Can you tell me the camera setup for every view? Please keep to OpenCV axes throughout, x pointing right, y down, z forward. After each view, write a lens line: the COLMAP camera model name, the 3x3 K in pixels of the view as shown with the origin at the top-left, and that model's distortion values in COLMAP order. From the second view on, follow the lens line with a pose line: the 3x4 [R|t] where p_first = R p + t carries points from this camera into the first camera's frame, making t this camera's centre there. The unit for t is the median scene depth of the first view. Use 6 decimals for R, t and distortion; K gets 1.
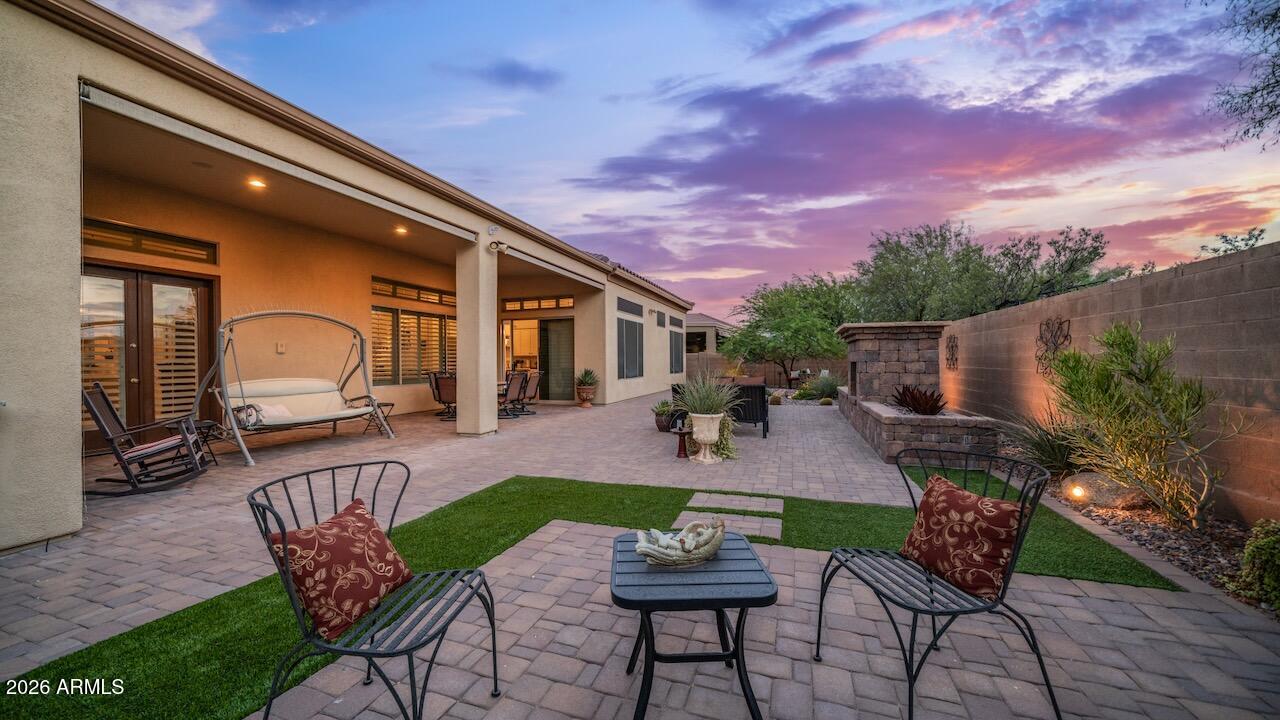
lens RADIAL K [[463.3, 0, 623.6], [0, 463.3, 367.7], [0, 0, 1]] dist [-0.022535, 0.000045]
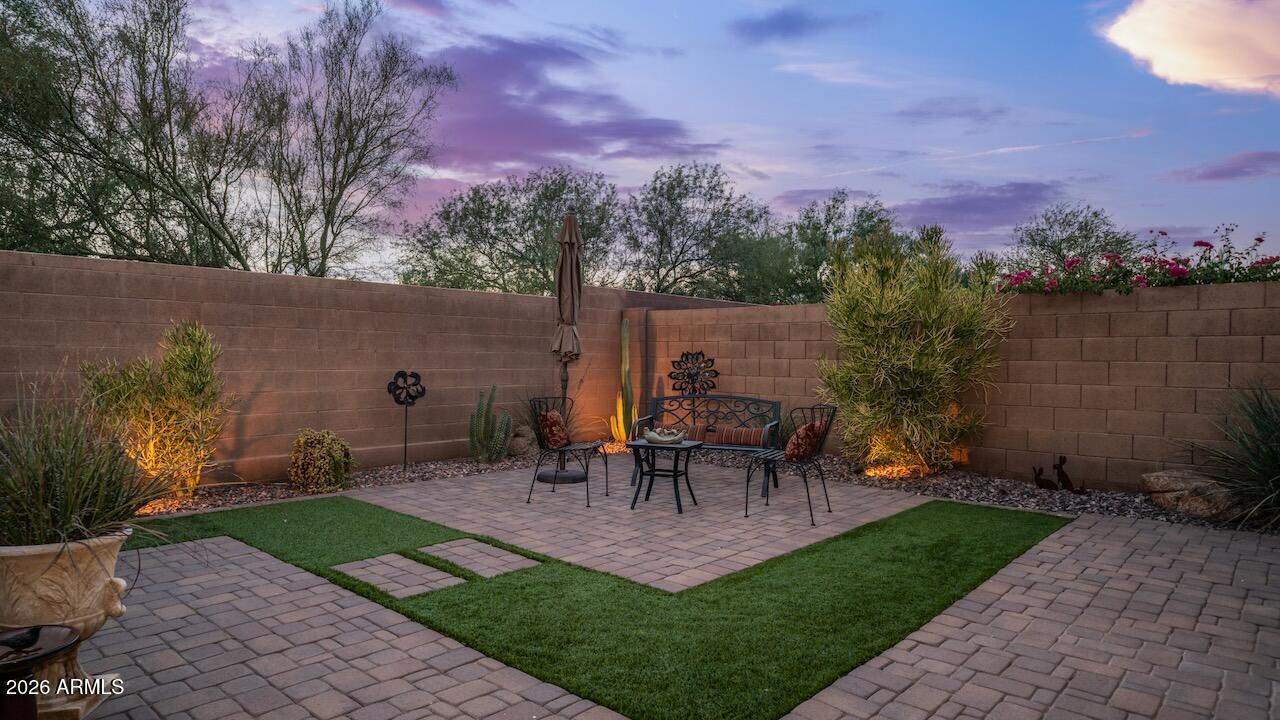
lens RADIAL K [[739.9, 0, 640.0], [0, 739.9, 360.0], [0, 0, 1]] dist [0.005857, 0.001296]
pose [[-0.929330, 0.000765, 0.369250, -0.256955], [0.004497, 0.999947, 0.009247, -0.008679], [-0.369223, 0.010254, -0.929284, 1.035308]]
